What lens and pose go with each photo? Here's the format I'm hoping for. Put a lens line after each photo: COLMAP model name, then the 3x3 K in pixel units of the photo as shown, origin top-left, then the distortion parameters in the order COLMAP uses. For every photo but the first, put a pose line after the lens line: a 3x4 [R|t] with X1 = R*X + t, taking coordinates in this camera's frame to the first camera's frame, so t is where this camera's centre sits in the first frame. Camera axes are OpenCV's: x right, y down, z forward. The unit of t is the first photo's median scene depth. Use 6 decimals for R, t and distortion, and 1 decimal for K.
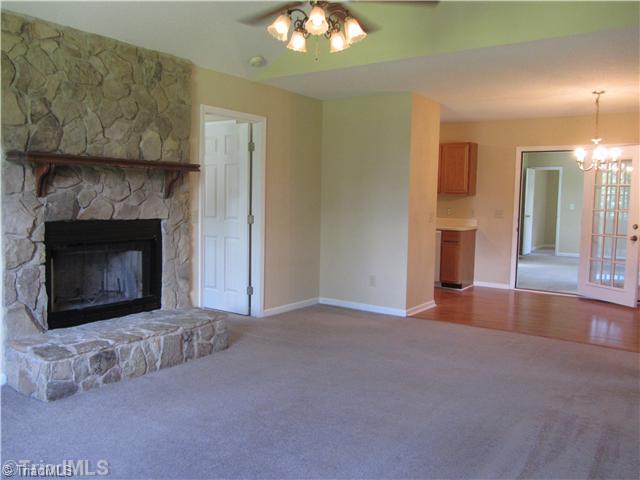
lens RADIAL K [[524.0, 0, 320.0], [0, 524.0, 240.0], [0, 0, 1]] dist [-0.046113, -0.004778]
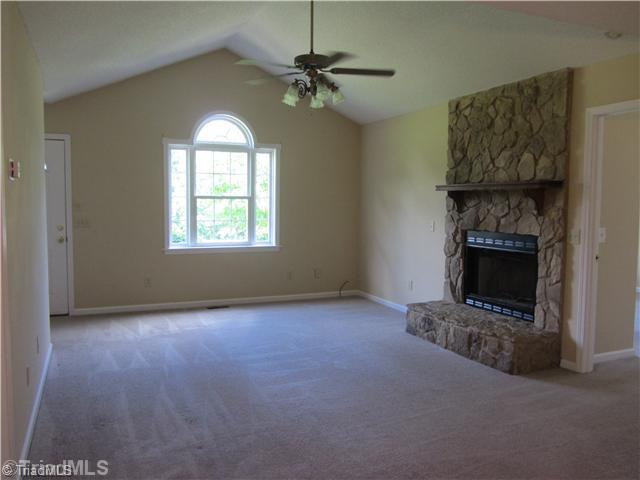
lens RADIAL K [[524.0, 0, 320.0], [0, 524.0, 240.0], [0, 0, 1]] dist [-0.046113, -0.004778]
pose [[-0.506495, 0.039317, -0.861346, 0.845098], [-0.082106, 0.992221, 0.093571, -0.098379], [0.858325, 0.118115, -0.499327, 1.214632]]
